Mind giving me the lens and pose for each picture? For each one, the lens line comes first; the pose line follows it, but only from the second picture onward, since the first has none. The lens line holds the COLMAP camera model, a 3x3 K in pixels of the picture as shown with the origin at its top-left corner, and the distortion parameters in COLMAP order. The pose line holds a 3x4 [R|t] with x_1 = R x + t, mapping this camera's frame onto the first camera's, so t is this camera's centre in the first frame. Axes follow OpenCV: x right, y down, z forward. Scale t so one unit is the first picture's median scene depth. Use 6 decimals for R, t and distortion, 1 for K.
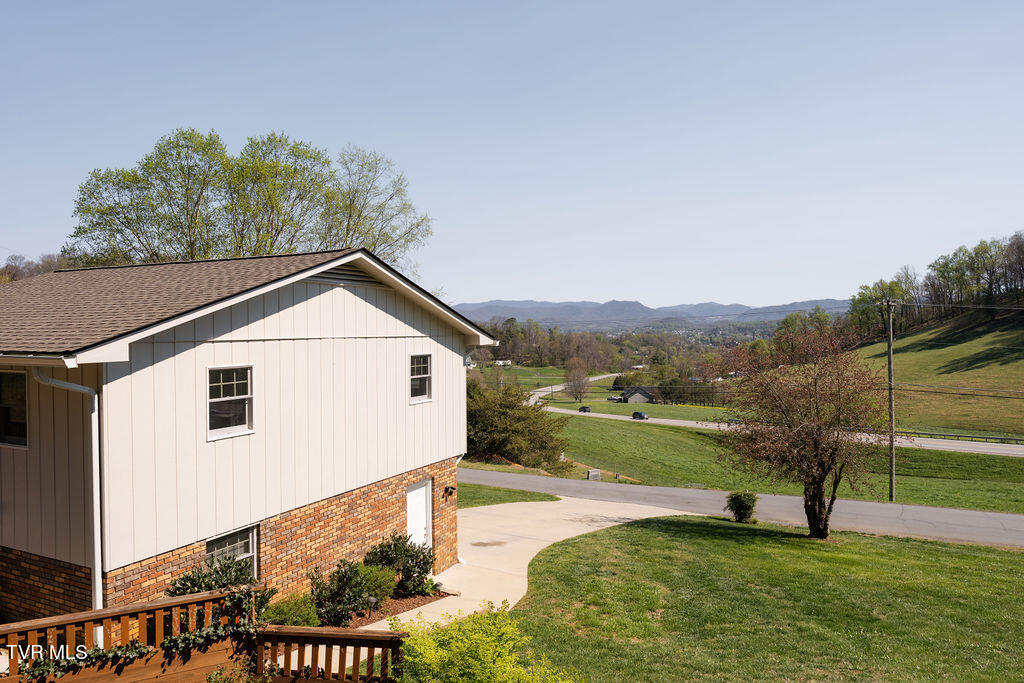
lens RADIAL K [[671.5, 0, 512.5], [0, 671.5, 343.5], [0, 0, 1]] dist [-0.000305, 0.000039]
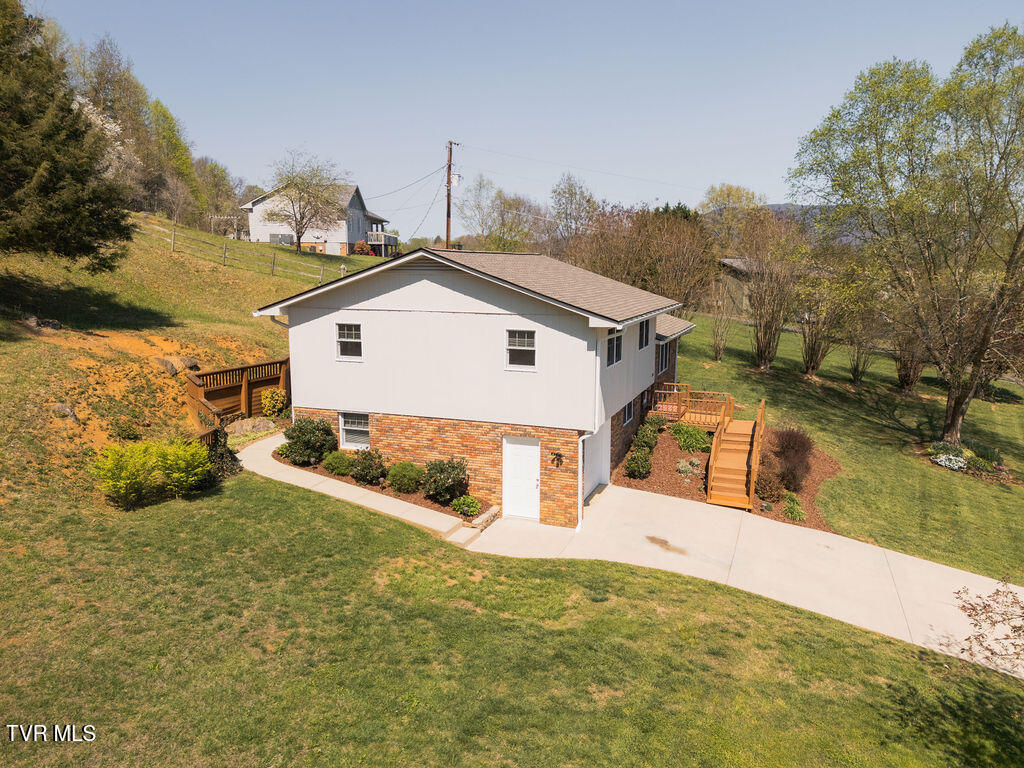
lens RADIAL K [[752.6, 0, 511.6], [0, 752.6, 377.8], [0, 0, 1]] dist [0.063509, -0.039971]
pose [[0.094436, 0.154427, -0.983481, 1.394437], [-0.024986, 0.987952, 0.152729, -0.120054], [0.995217, 0.010150, 0.097157, 1.034036]]
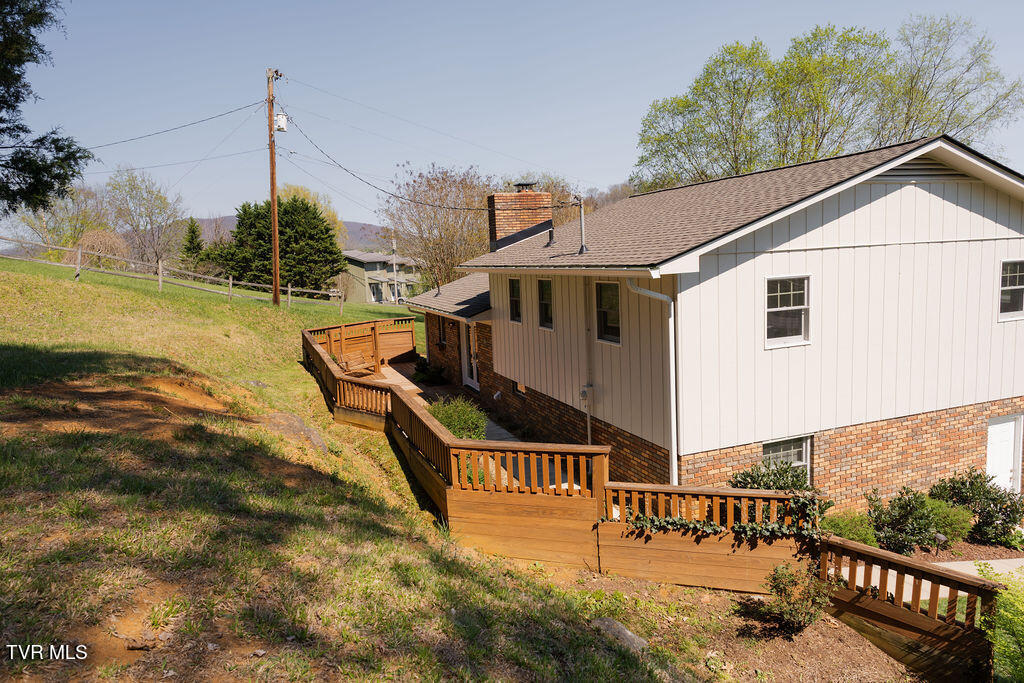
lens RADIAL K [[671.5, 0, 512.3], [0, 671.5, 341.6], [0, 0, 1]] dist [-0.000305, 0.000039]
pose [[0.727267, 0.055896, -0.684074, -0.024781], [0.031169, 0.992960, 0.114271, 0.002839], [0.685646, -0.104428, 0.720406, -0.007961]]
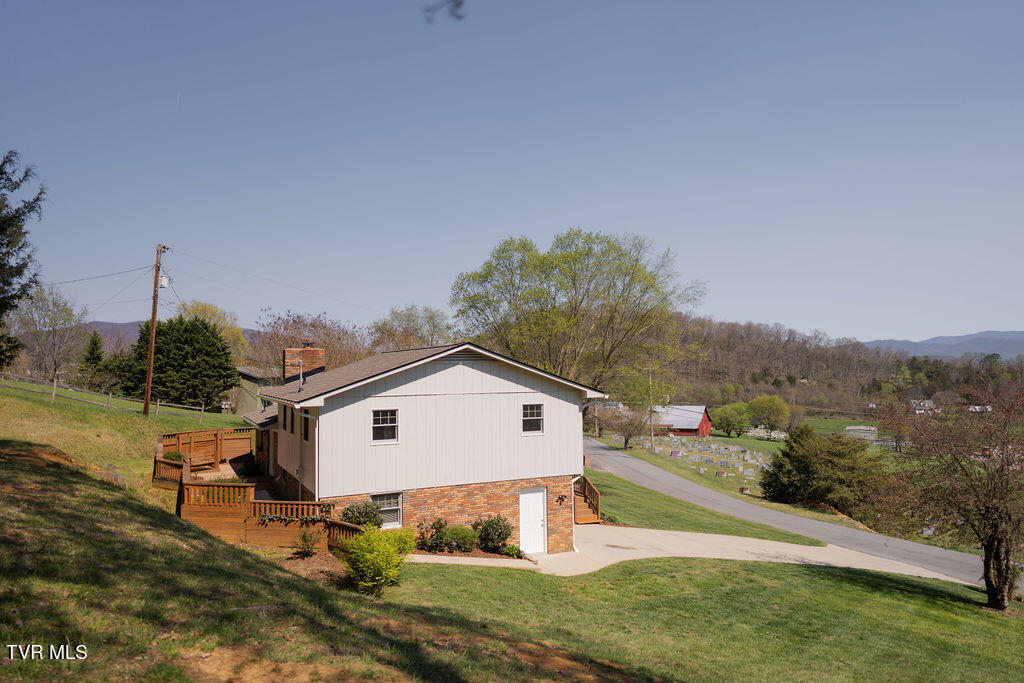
lens RADIAL K [[671.5, 0, 509.3], [0, 671.5, 339.8], [0, 0, 1]] dist [-0.000305, 0.000039]
pose [[0.798957, -0.032990, -0.600483, 0.902148], [-0.005691, 0.998035, -0.062402, -0.040525], [0.601361, 0.053274, 0.797199, -0.320408]]
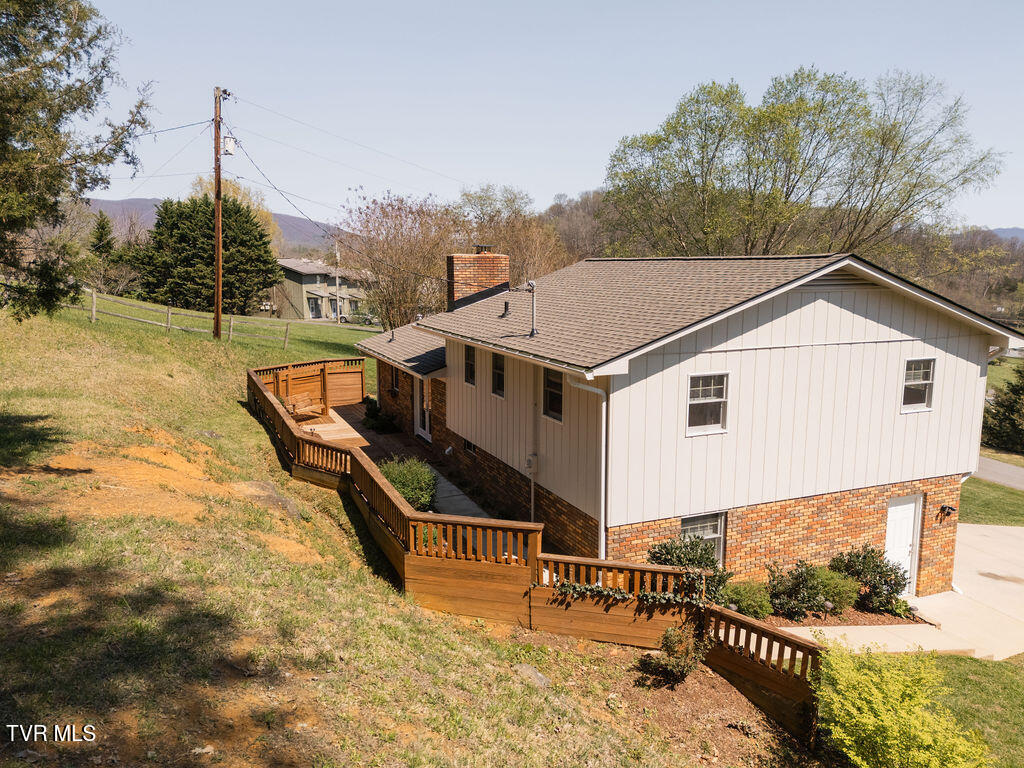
lens RADIAL K [[752.6, 0, 512.3], [0, 752.6, 383.9], [0, 0, 1]] dist [0.063509, -0.039971]
pose [[0.766019, 0.106545, -0.633927, 0.115927], [-0.018674, 0.989440, 0.143732, -0.105716], [0.642547, -0.098263, 0.759920, -0.159955]]
